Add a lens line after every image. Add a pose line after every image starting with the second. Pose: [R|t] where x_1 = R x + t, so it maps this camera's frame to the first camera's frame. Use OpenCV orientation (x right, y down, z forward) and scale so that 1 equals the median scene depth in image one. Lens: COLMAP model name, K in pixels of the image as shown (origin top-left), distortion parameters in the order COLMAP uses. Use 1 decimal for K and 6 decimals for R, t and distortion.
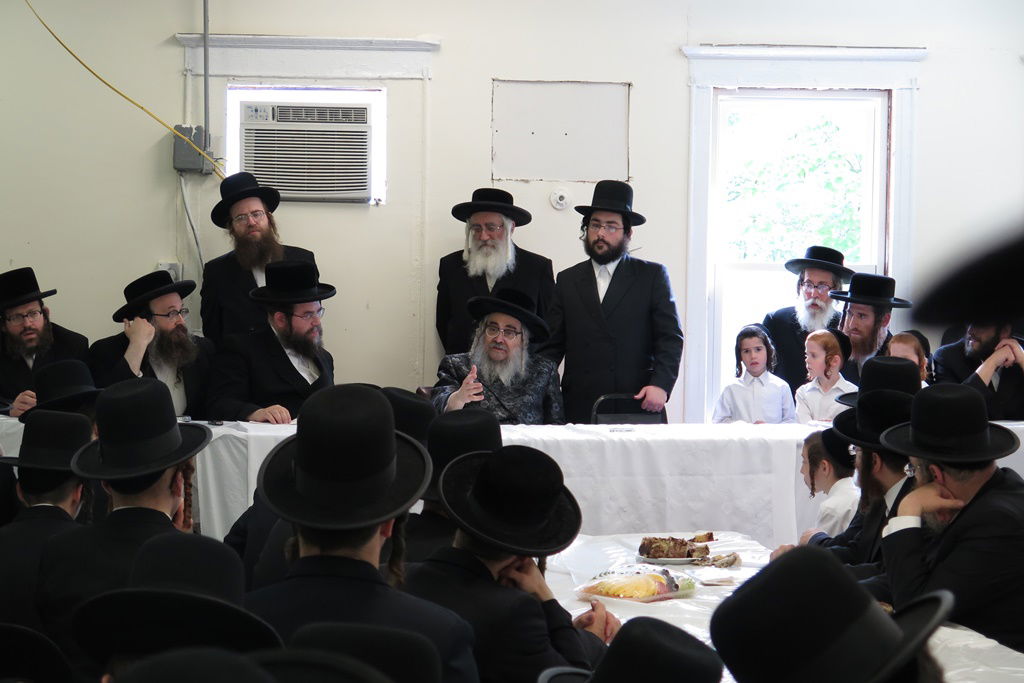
lens RADIAL K [[2370.0, 0, 461.4], [0, 2370.0, 346.5], [0, 0, 1]] dist [0.066948, -0.372905]
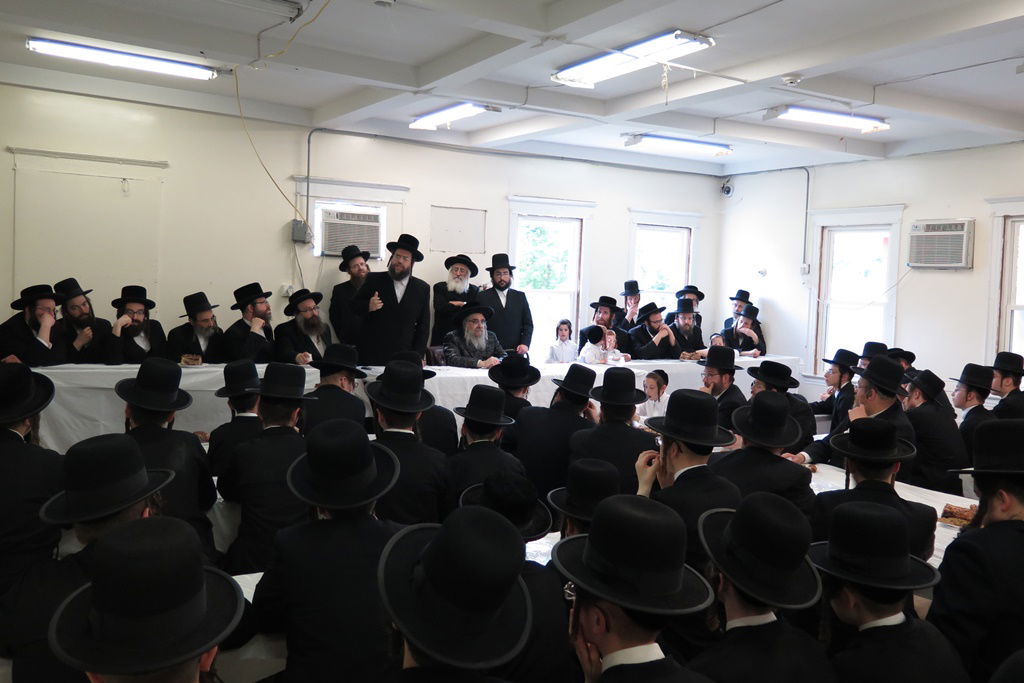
lens RADIAL K [[891.4, 0, 512.0], [0, 891.4, 341.5], [0, 0, 1]] dist [0.001069, 0.004157]
pose [[0.924117, -0.001968, 0.382105, -0.240155], [-0.011546, 0.999386, 0.033071, -0.013865], [-0.381936, -0.034973, 0.923527, 0.199010]]
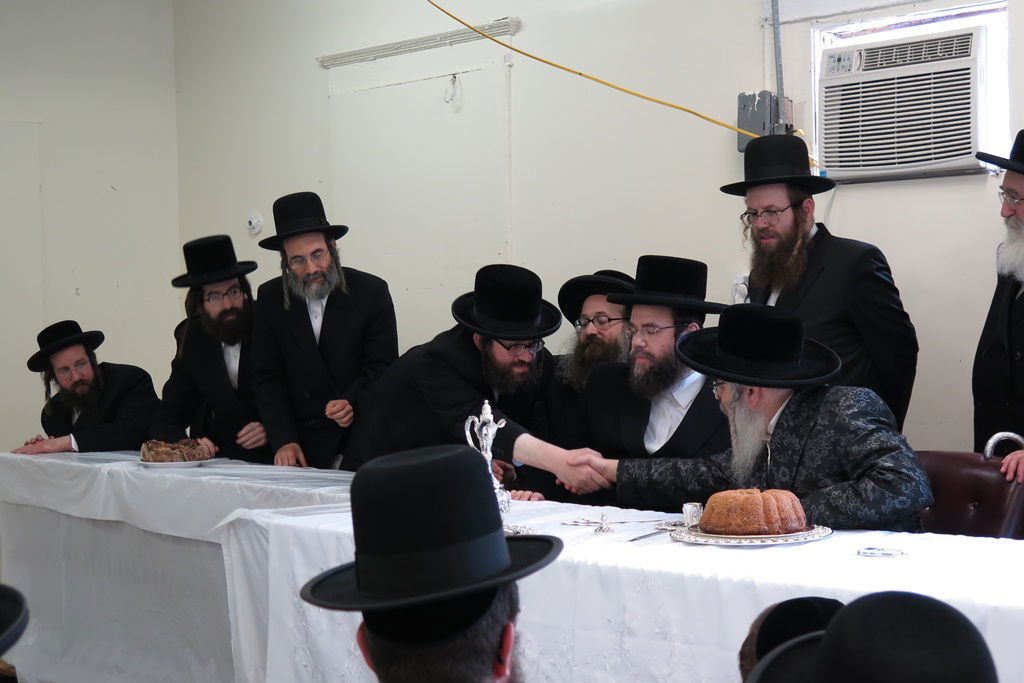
lens RADIAL K [[1784.8, 0, 507.1], [0, 1784.8, 366.8], [0, 0, 1]] dist [-0.036561, -0.092831]
pose [[0.584012, -0.005851, -0.811724, 0.293806], [0.005848, 0.999978, -0.003000, -0.004935], [0.811724, -0.002995, 0.584034, 0.601051]]
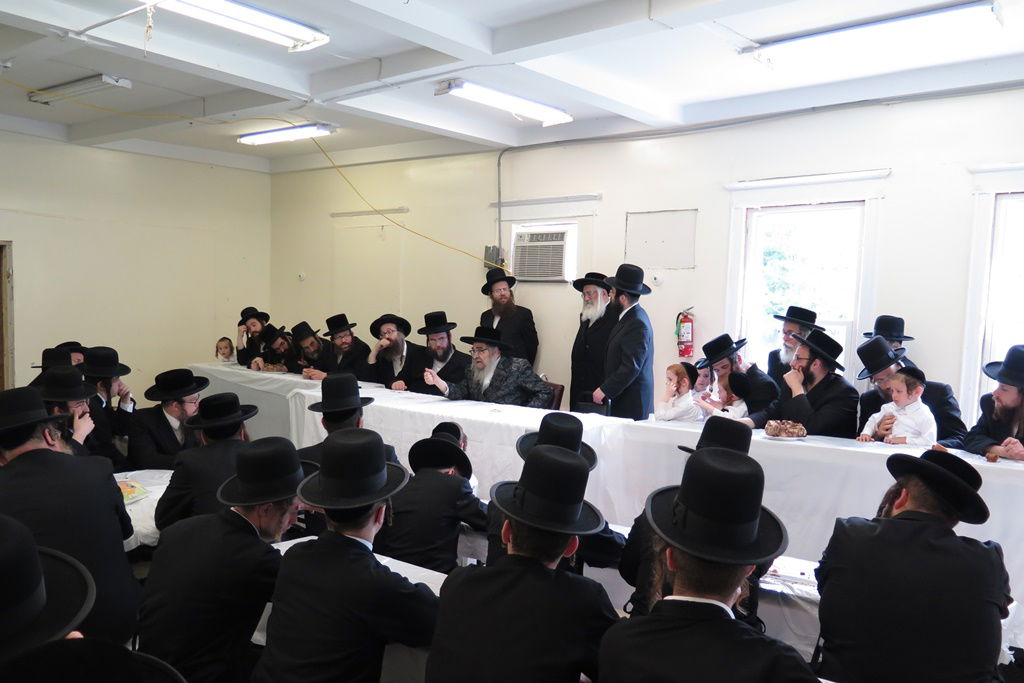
lens RADIAL K [[891.4, 0, 512.0], [0, 891.4, 341.5], [0, 0, 1]] dist [0.001069, 0.004157]
pose [[0.658704, 0.035346, -0.751571, 0.469747], [-0.047744, 0.998846, 0.005130, -0.015796], [0.750886, 0.032503, 0.659632, 0.507395]]
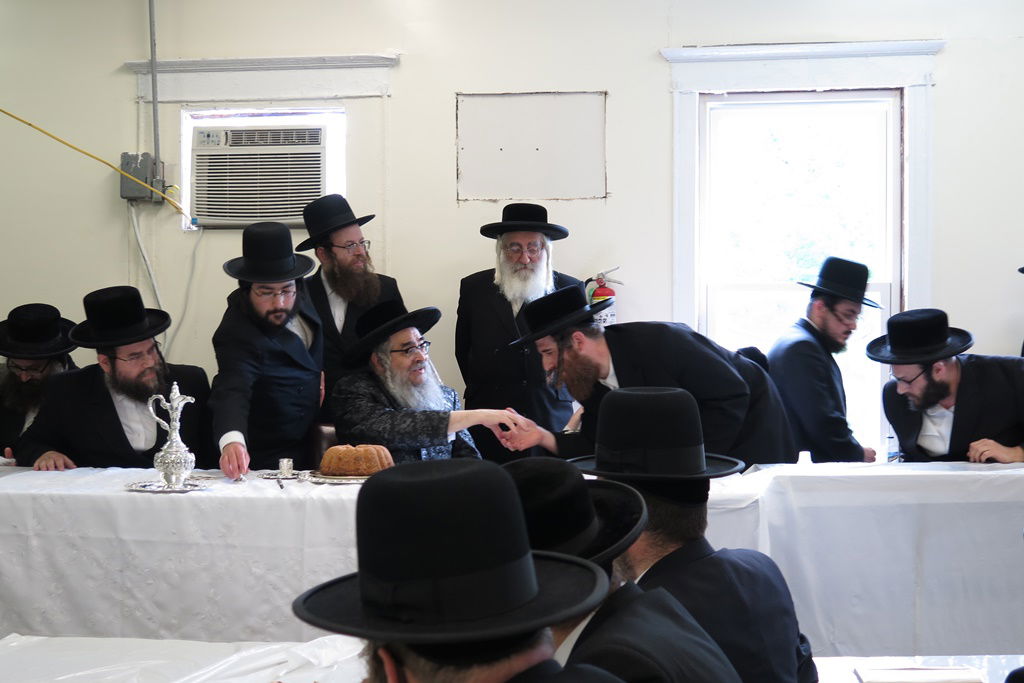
lens RADIAL K [[1430.5, 0, 513.0], [0, 1430.5, 356.5], [0, 0, 1]] dist [-0.030220, -0.015206]
pose [[0.976005, -0.013818, -0.217308, 0.159438], [0.010275, 0.999795, -0.017425, 0.001725], [0.217504, 0.014774, 0.975948, 0.461362]]
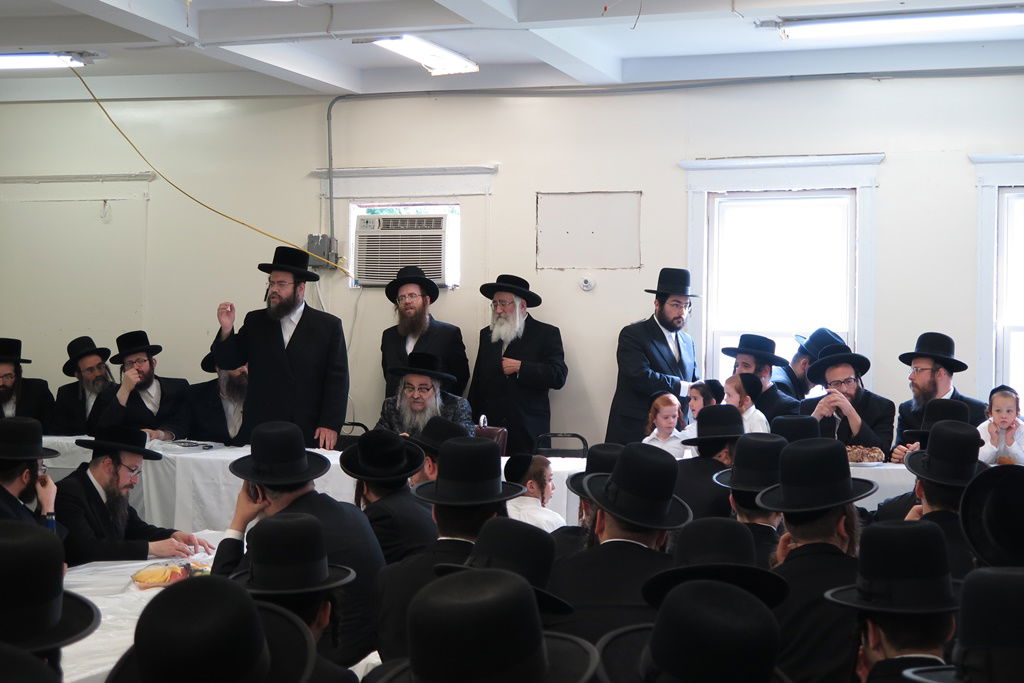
lens RADIAL K [[1747.5, 0, 512.0], [0, 1747.5, 341.5], [0, 0, 1]] dist [-0.031179, 0.034424]
pose [[0.902900, -0.001348, -0.429848, 0.424182], [-0.008931, 0.999720, -0.021896, -0.008894], [0.429758, 0.023609, 0.902636, 0.124220]]
